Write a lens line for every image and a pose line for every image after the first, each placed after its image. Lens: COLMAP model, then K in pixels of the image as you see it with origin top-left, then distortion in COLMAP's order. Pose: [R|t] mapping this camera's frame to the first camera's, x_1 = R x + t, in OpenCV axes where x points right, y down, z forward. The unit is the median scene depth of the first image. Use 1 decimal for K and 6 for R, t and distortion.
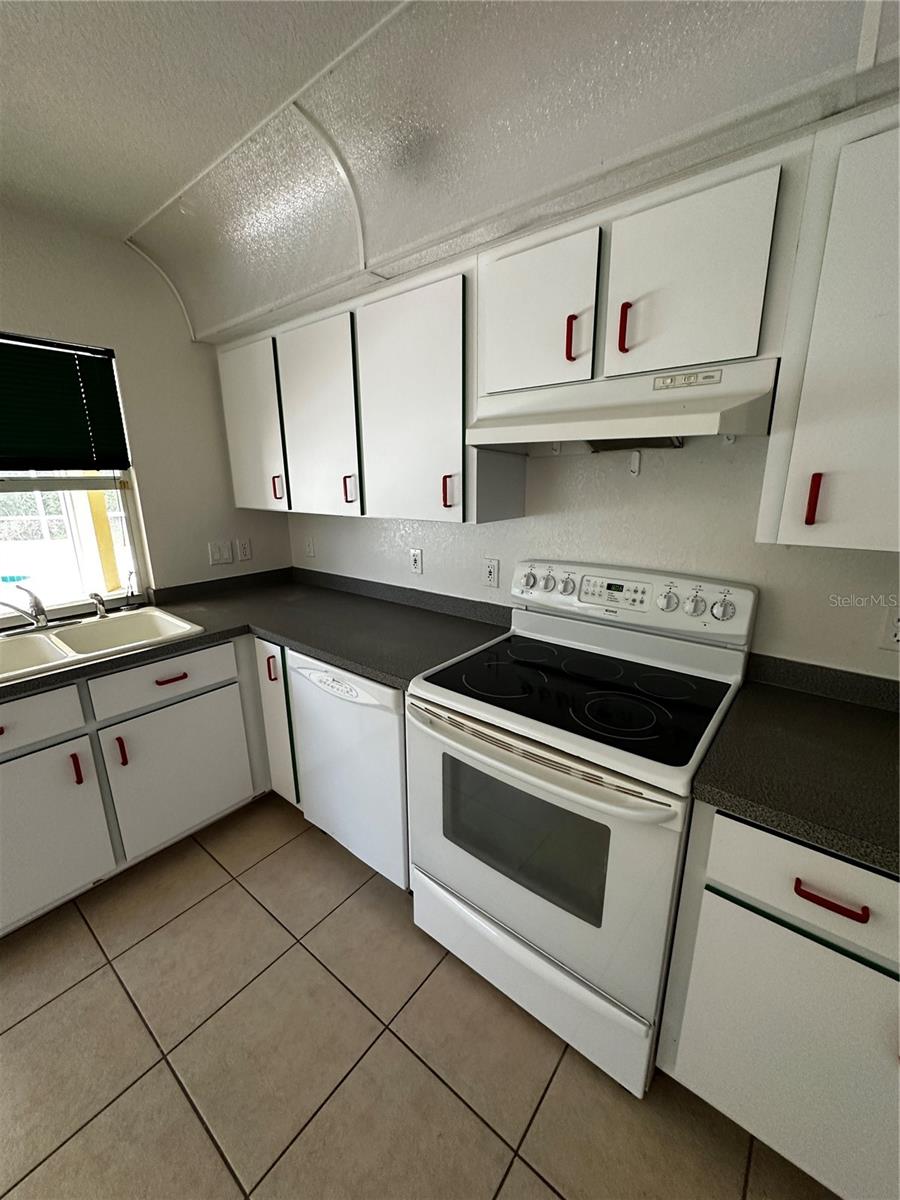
lens RADIAL K [[480.4, 0, 444.8], [0, 480.4, 602.6], [0, 0, 1]] dist [-0.000528, 0.000280]
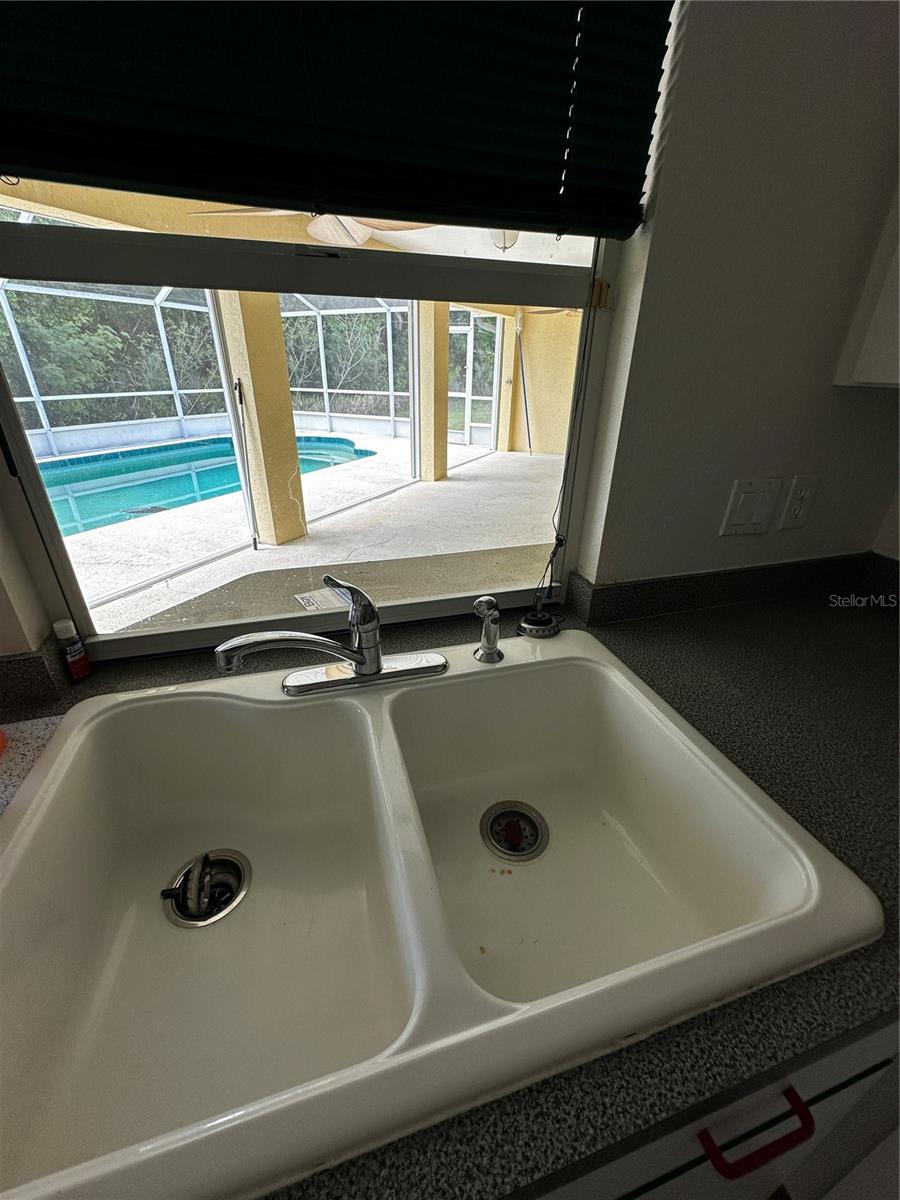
lens RADIAL K [[480.4, 0, 447.2], [0, 480.4, 597.3], [0, 0, 1]] dist [-0.000528, 0.000280]
pose [[0.834024, 0.264193, -0.484362, -0.508235], [-0.166373, 0.957462, 0.235766, -0.094676], [0.526046, -0.116050, 0.842501, 0.593691]]
